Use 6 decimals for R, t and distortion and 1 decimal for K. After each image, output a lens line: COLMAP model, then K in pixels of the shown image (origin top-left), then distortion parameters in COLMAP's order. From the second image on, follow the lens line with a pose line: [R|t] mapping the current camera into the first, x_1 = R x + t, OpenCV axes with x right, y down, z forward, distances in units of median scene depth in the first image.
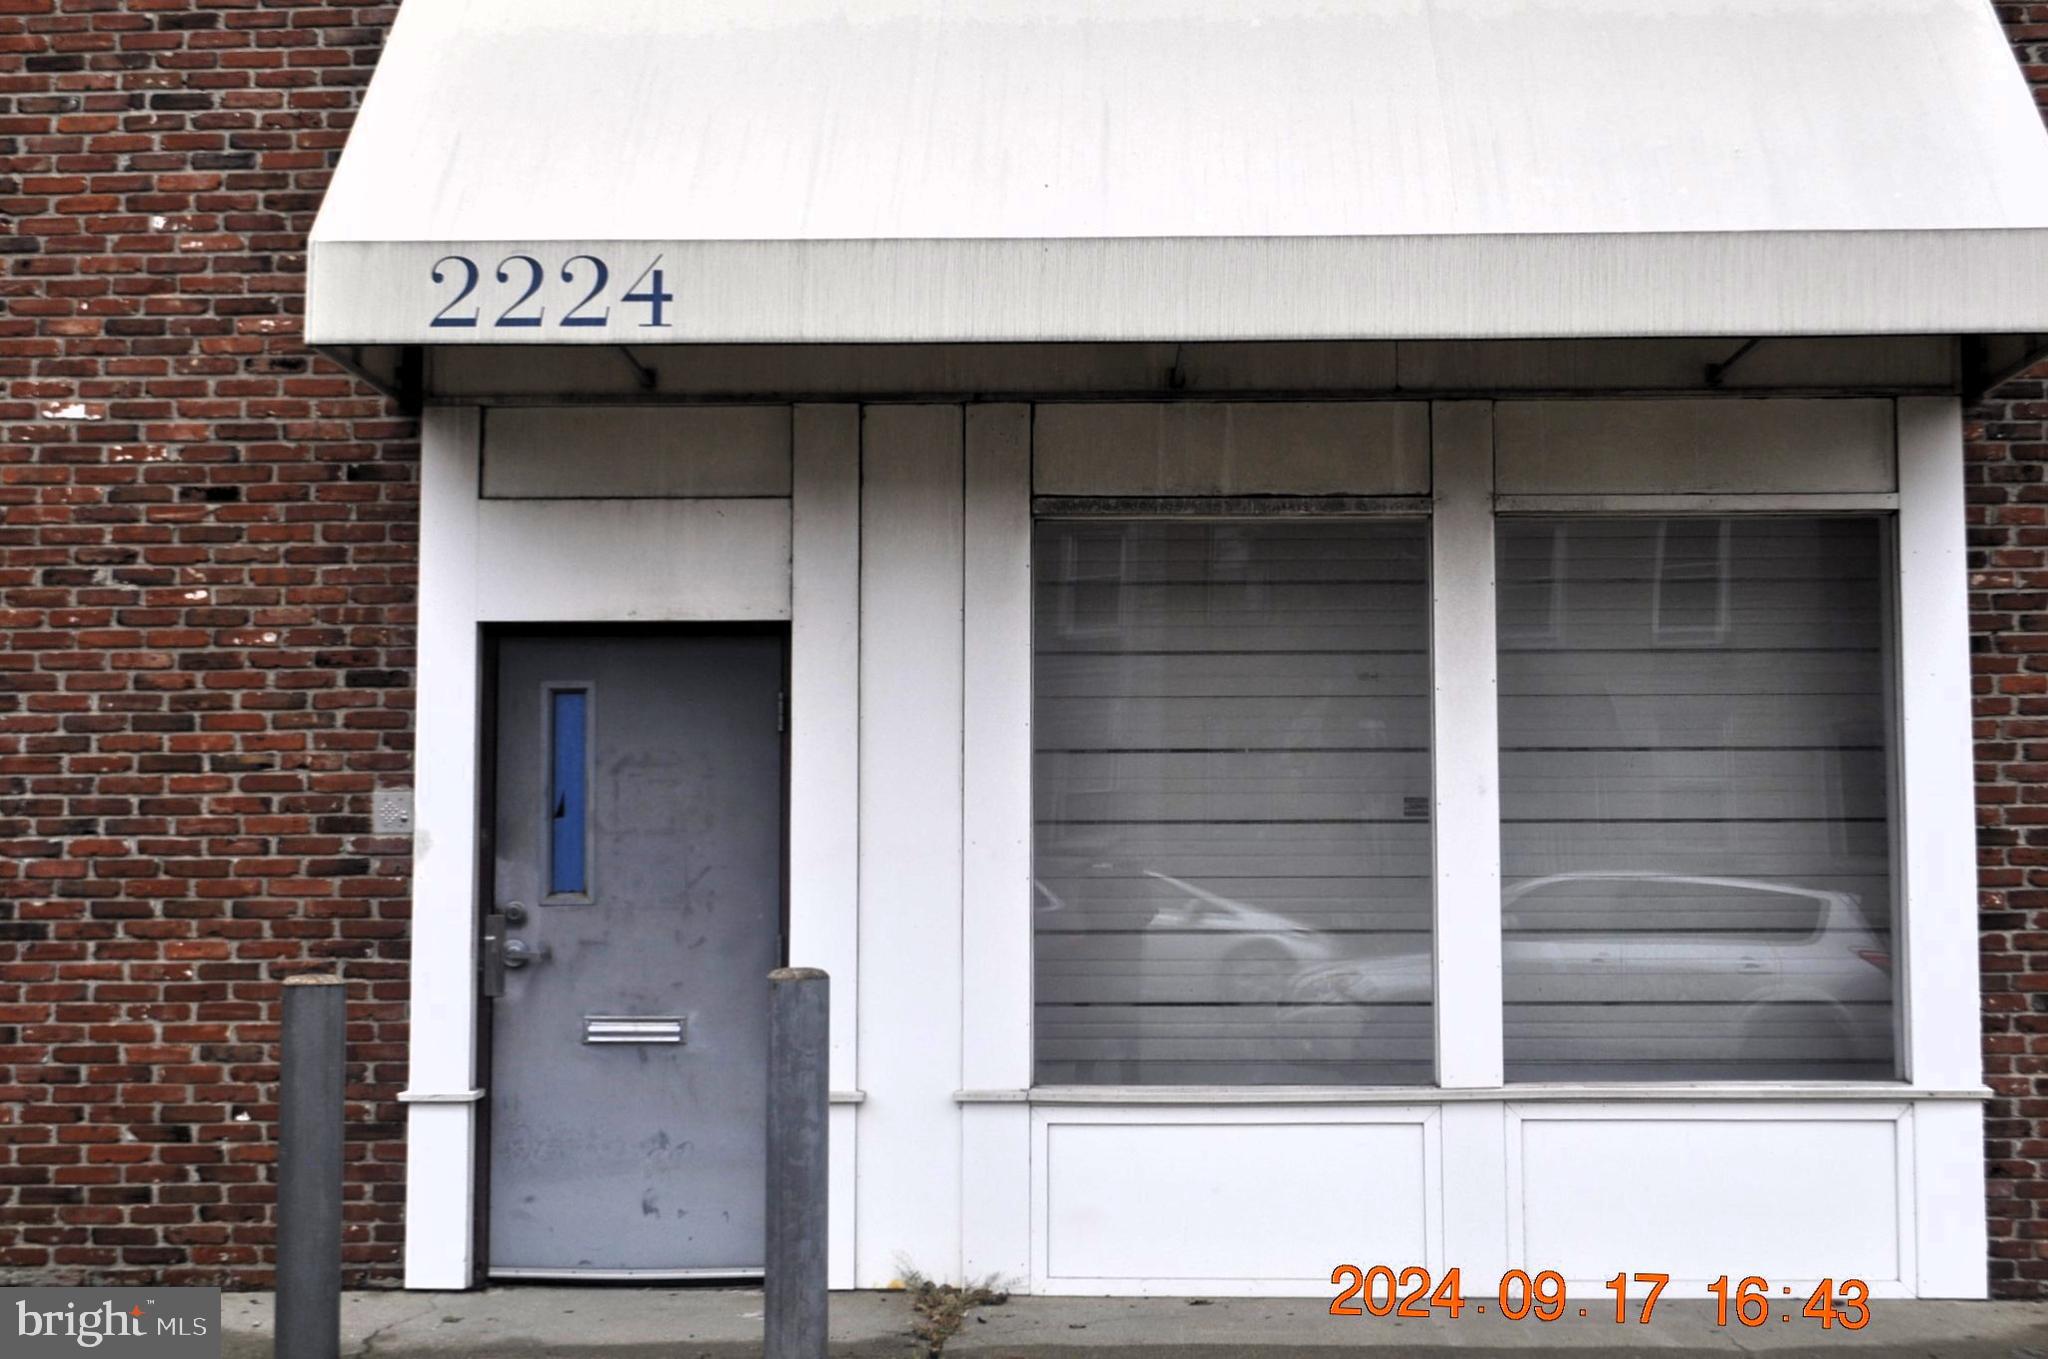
lens RADIAL K [[2397.9, 0, 1028.6], [0, 2397.9, 662.2], [0, 0, 1]] dist [-0.031913, 0.000000]
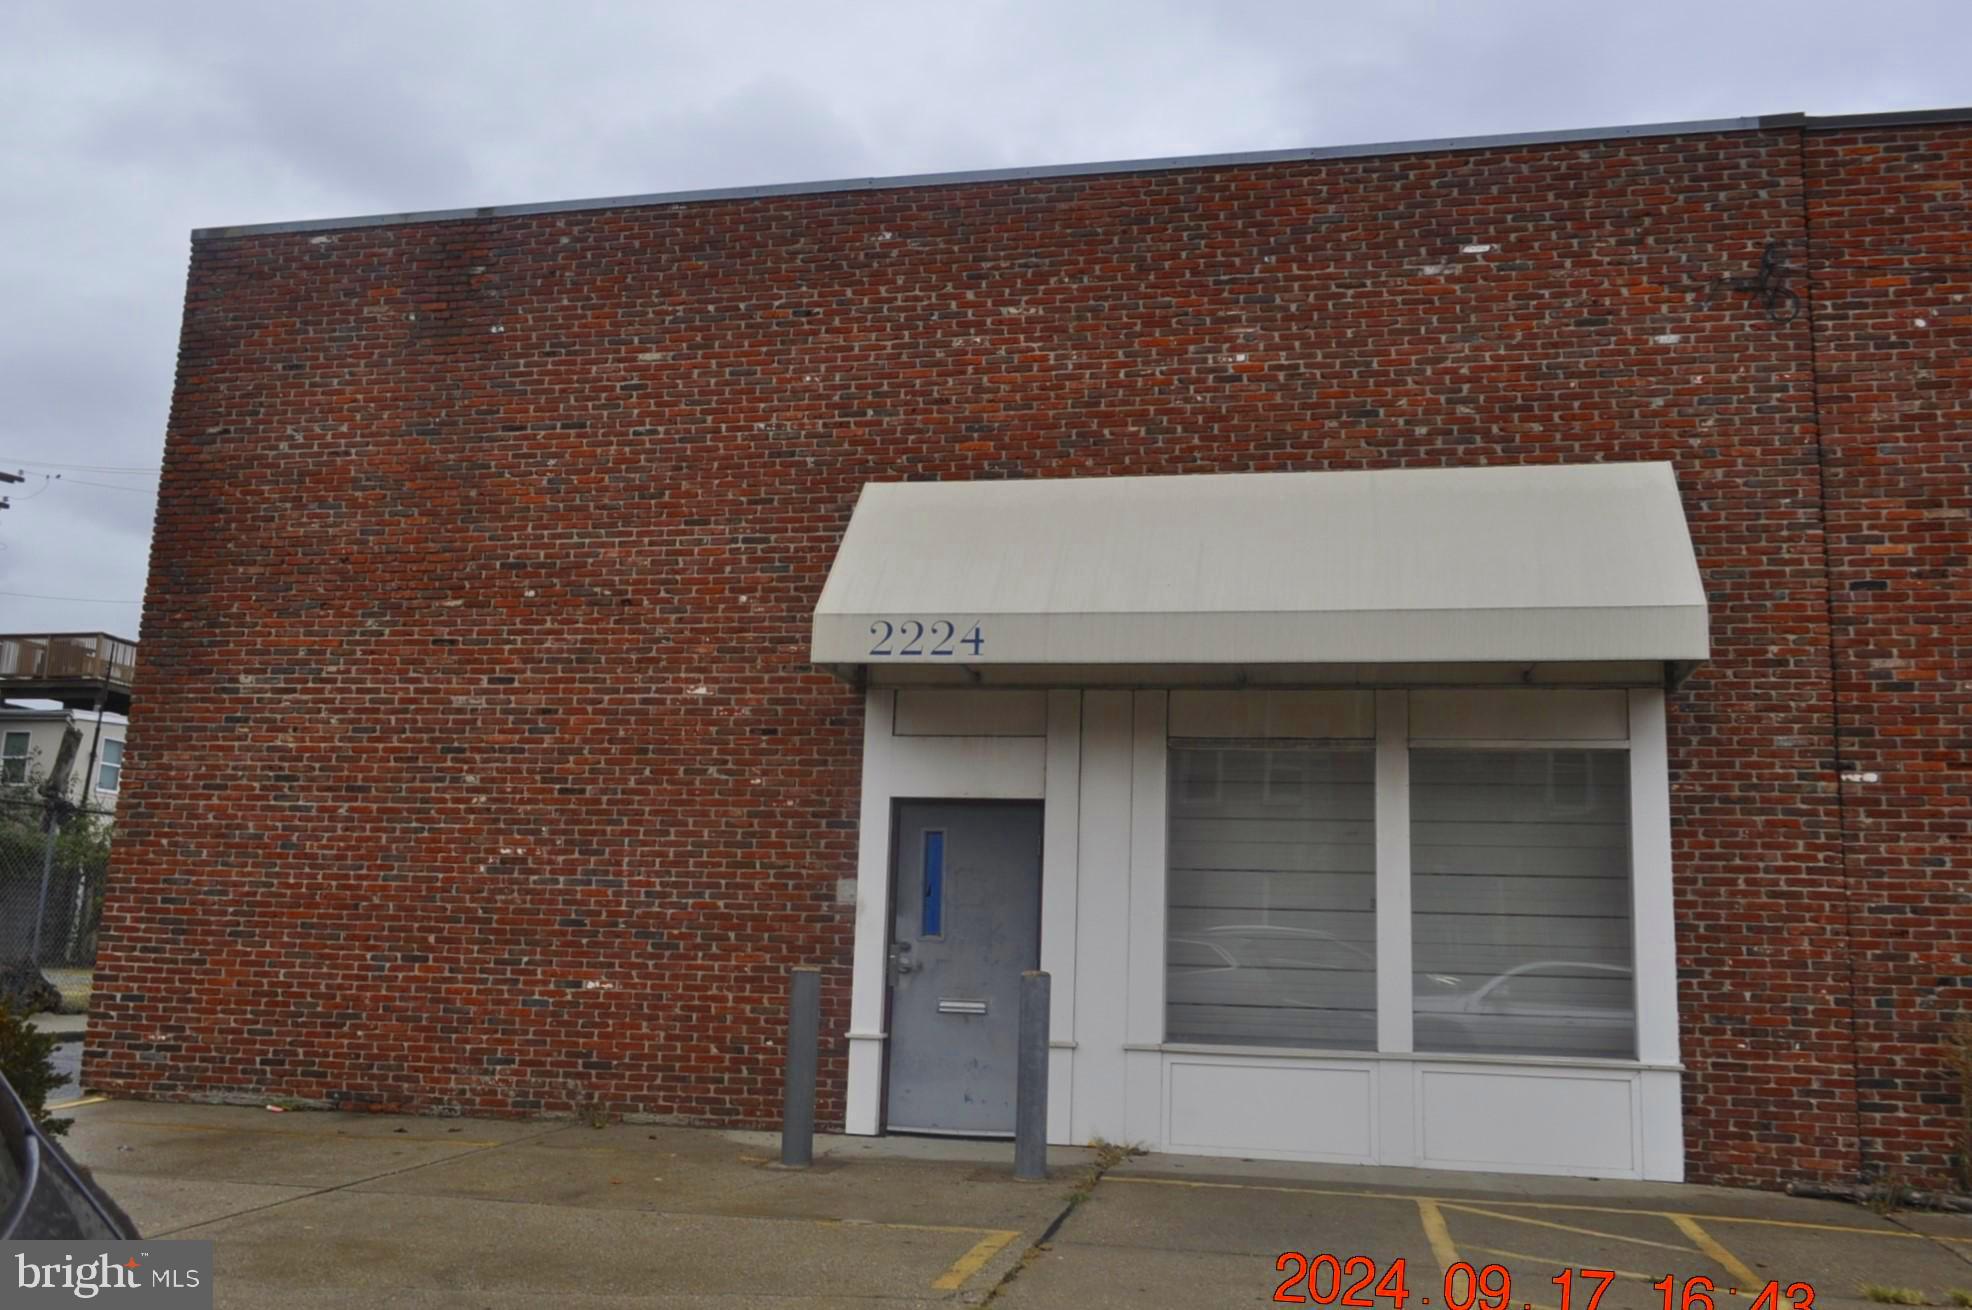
lens RADIAL K [[1564.8, 0, 968.2], [0, 1564.8, 654.7], [0, 0, 1]] dist [-0.026483, 0.007847]
pose [[0.981803, -0.000527, -0.189901, 0.084842], [-0.019901, 0.994204, -0.105649, 0.001900], [0.188856, 0.107506, 0.976102, -0.287175]]
